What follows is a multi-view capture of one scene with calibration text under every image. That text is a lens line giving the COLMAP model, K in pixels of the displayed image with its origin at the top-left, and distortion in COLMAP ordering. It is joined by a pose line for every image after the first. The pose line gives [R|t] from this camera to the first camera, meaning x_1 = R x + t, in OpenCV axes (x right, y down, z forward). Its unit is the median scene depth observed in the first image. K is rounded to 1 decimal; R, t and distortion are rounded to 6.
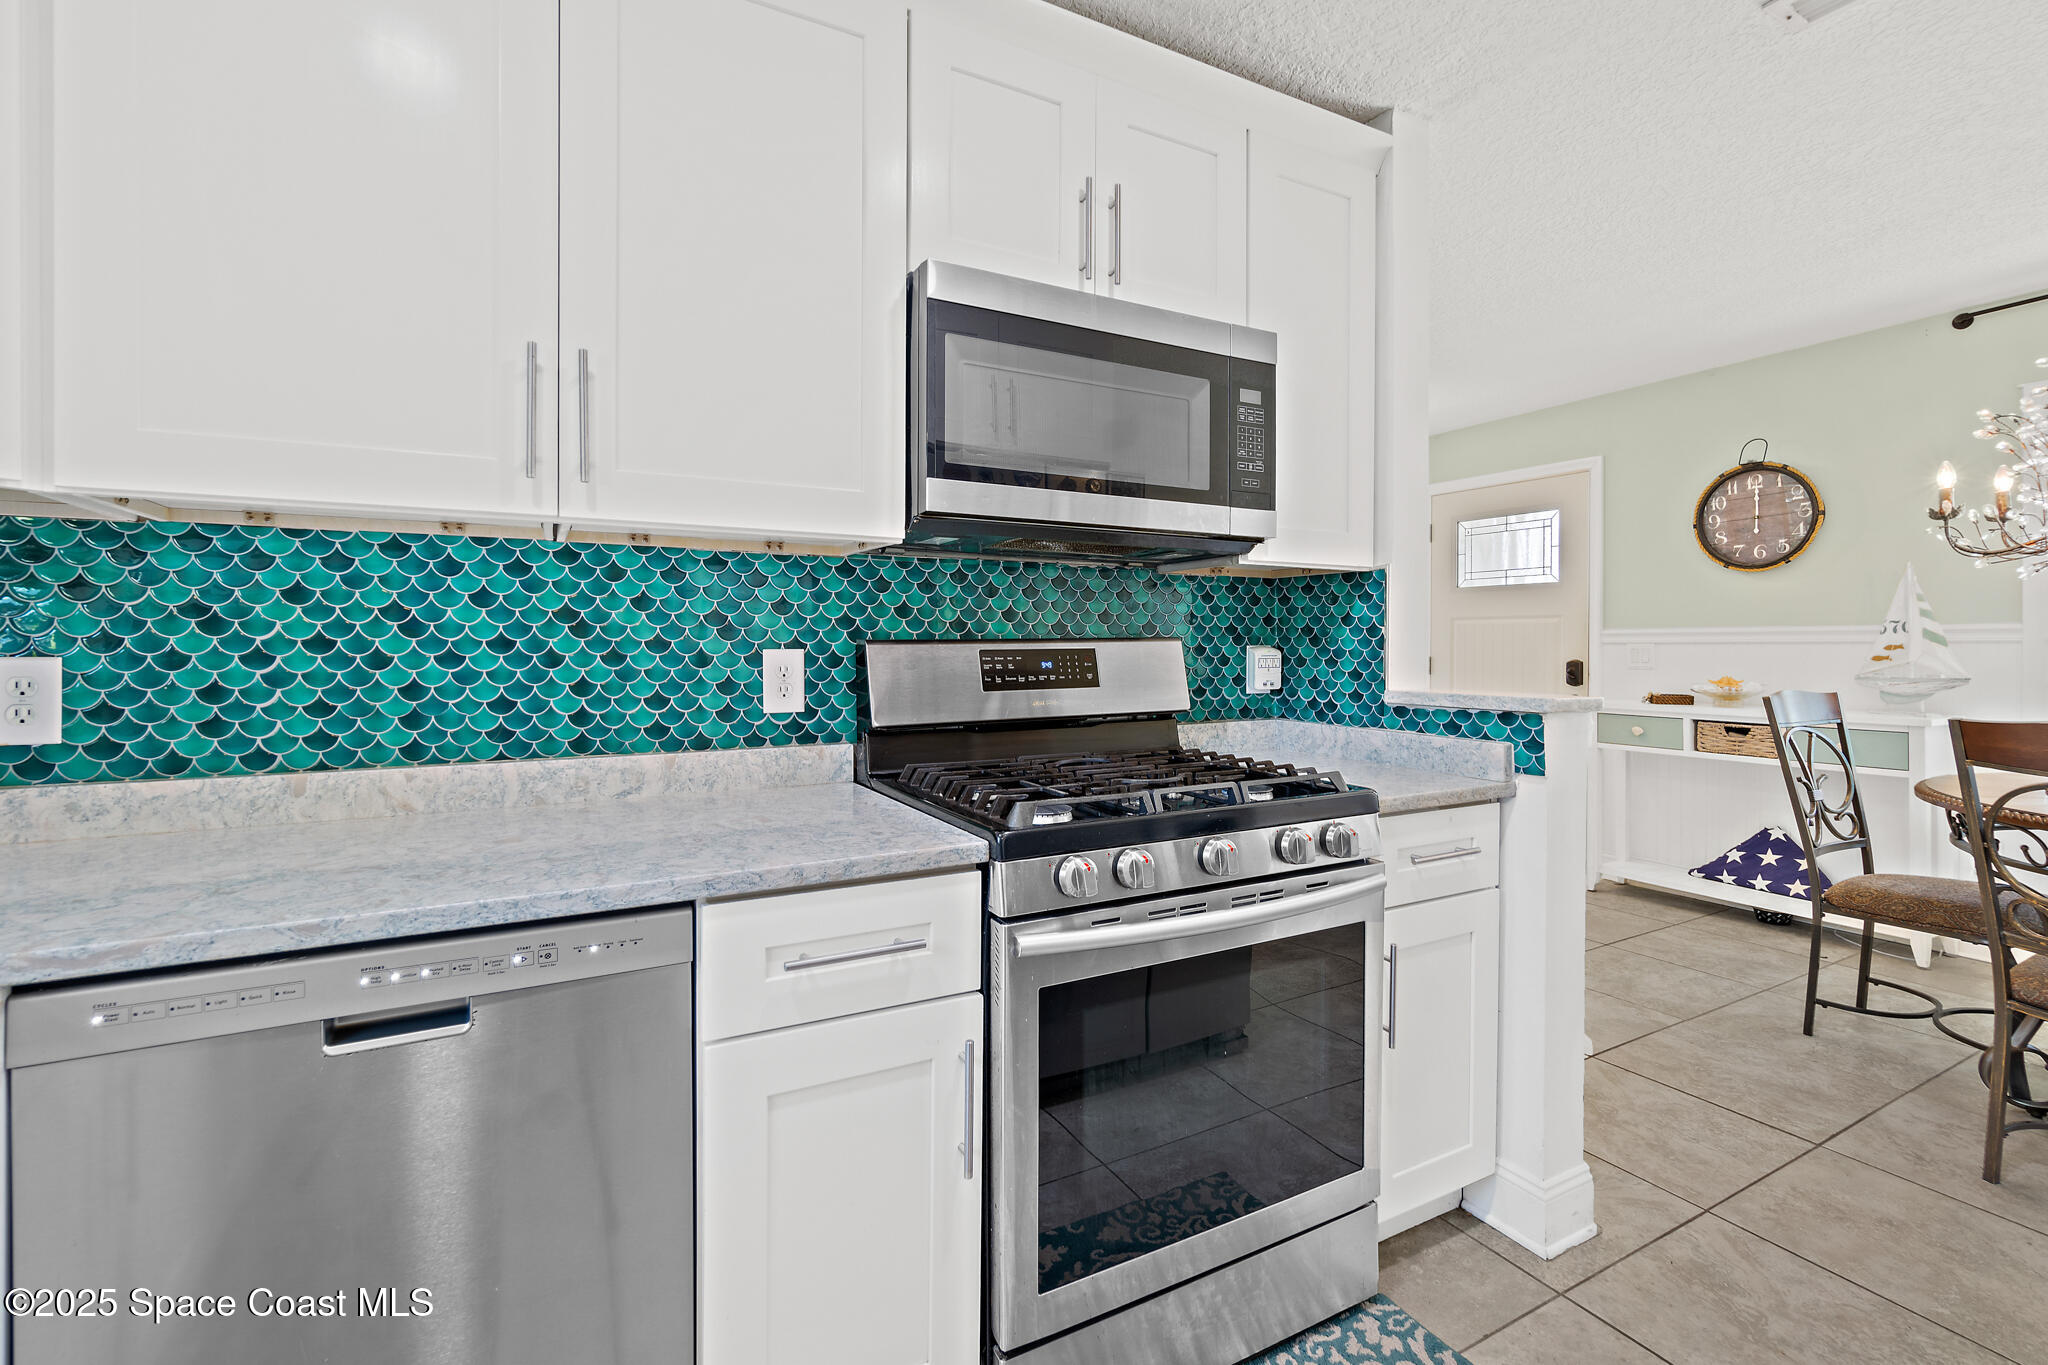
lens RADIAL K [[882.6, 0, 1008.4], [0, 882.6, 664.0], [0, 0, 1]] dist [-0.002404, -0.000582]
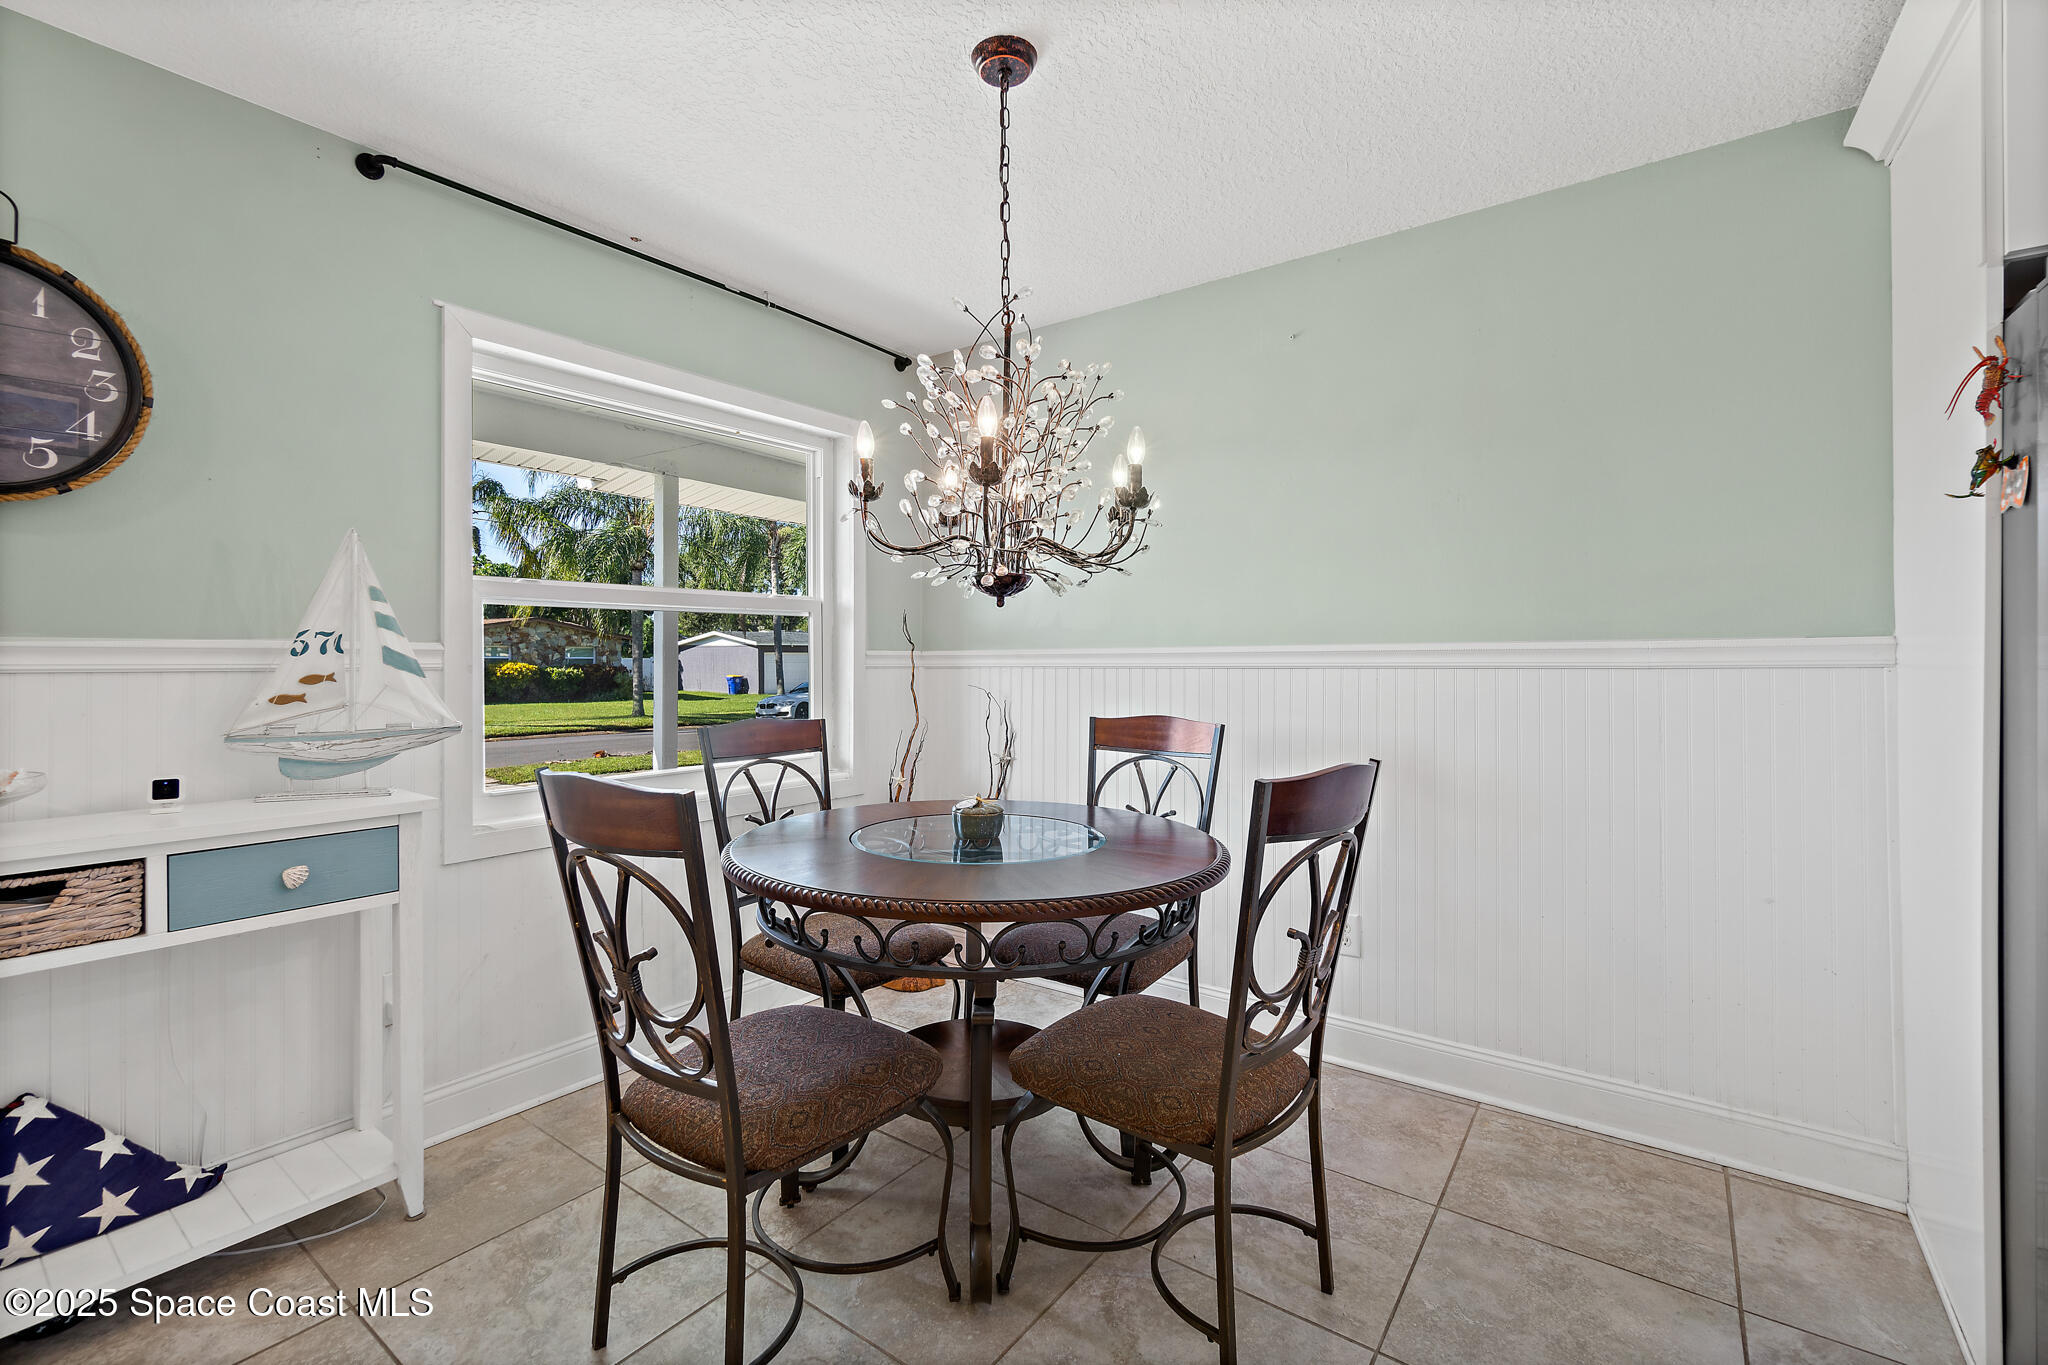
lens RADIAL K [[907.8, 0, 1029.4], [0, 907.8, 645.3], [0, 0, 1]] dist [-0.000375, -0.000065]
pose [[-0.445656, 0.013000, 0.895110, 0.251176], [0.018238, 0.999819, -0.005441, -0.026020], [-0.895019, 0.013900, -0.445812, 0.761177]]
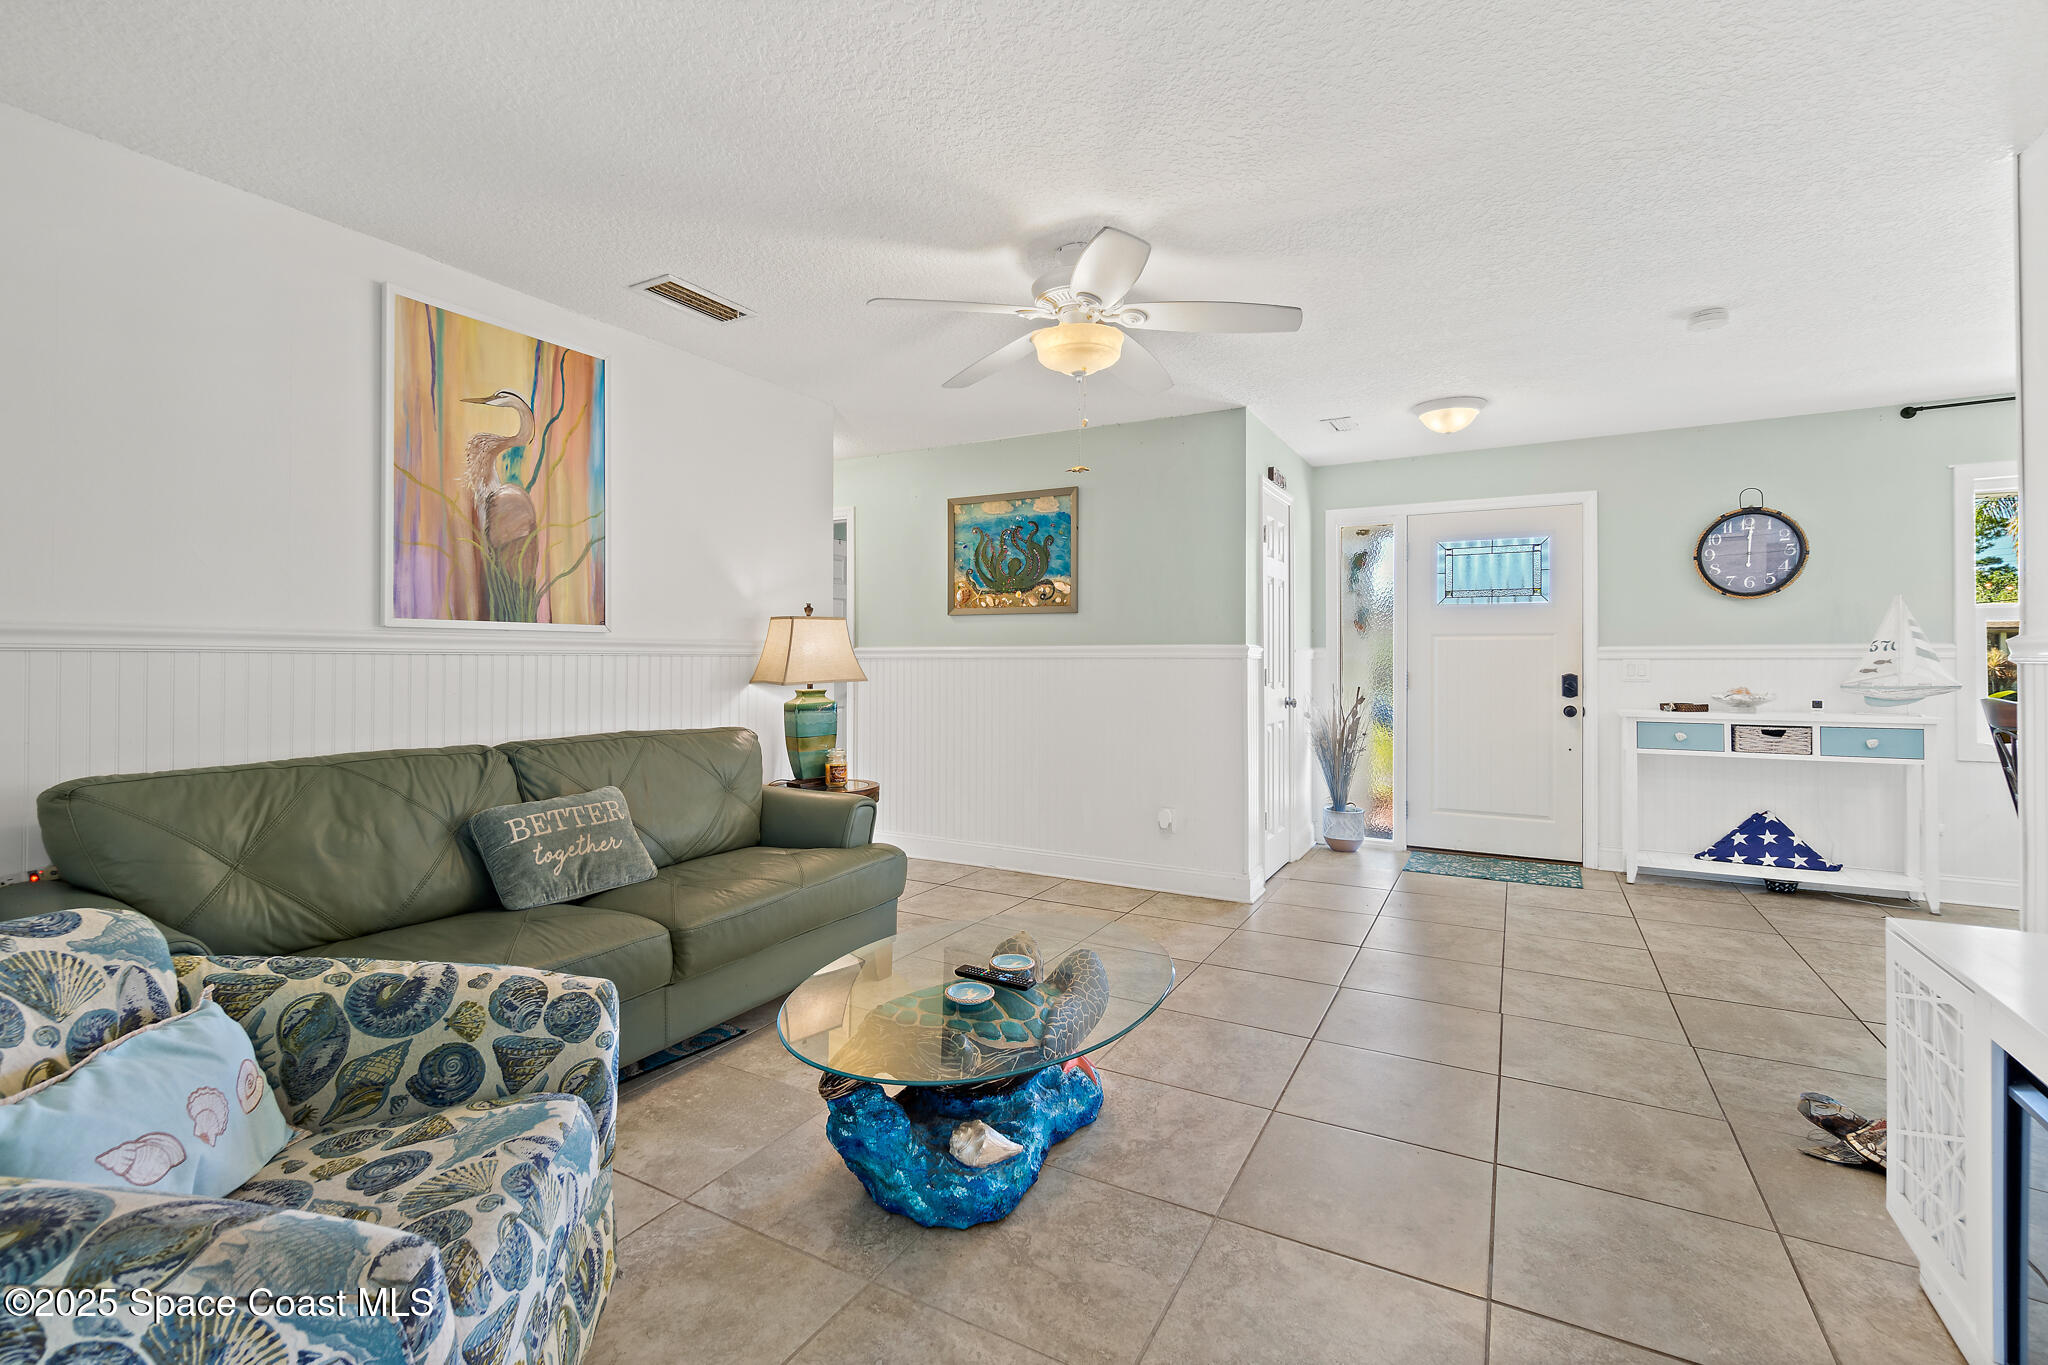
lens RADIAL K [[882.6, 0, 1008.4], [0, 882.6, 664.0], [0, 0, 1]] dist [-0.002404, -0.000582]
pose [[0.841623, -0.003326, 0.540056, -0.659215], [0.012903, 0.999819, -0.013951, -0.012973], [-0.539912, 0.018710, 0.841514, 0.549187]]
